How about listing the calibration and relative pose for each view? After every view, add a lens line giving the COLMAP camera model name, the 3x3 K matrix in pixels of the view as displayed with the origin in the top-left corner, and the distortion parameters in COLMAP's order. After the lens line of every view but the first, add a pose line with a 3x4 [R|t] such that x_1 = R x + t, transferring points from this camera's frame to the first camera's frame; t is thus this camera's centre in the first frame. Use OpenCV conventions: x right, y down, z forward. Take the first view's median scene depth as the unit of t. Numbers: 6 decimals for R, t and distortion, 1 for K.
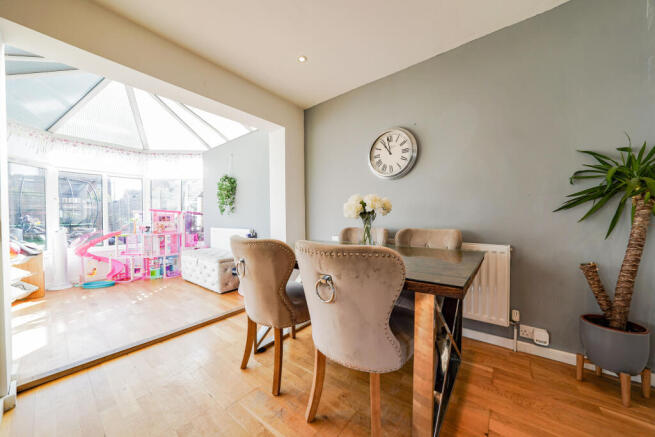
lens RADIAL K [[230.4, 0, 327.5], [0, 230.4, 218.5], [0, 0, 1]] dist [-0.027178, 0.000255]
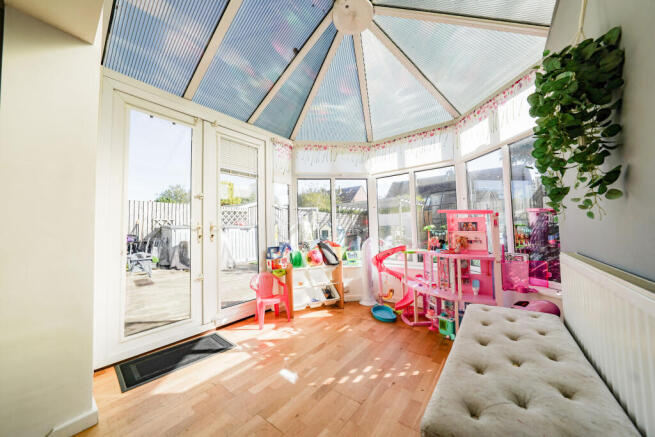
lens RADIAL K [[232.6, 0, 308.4], [0, 232.6, 218.7], [0, 0, 1]] dist [0.000181, 0.000021]
pose [[-0.007011, -0.040418, -0.999158, -0.199027], [0.030566, 0.998707, -0.040615, -0.006543], [0.999508, -0.030826, -0.005767, 0.723444]]
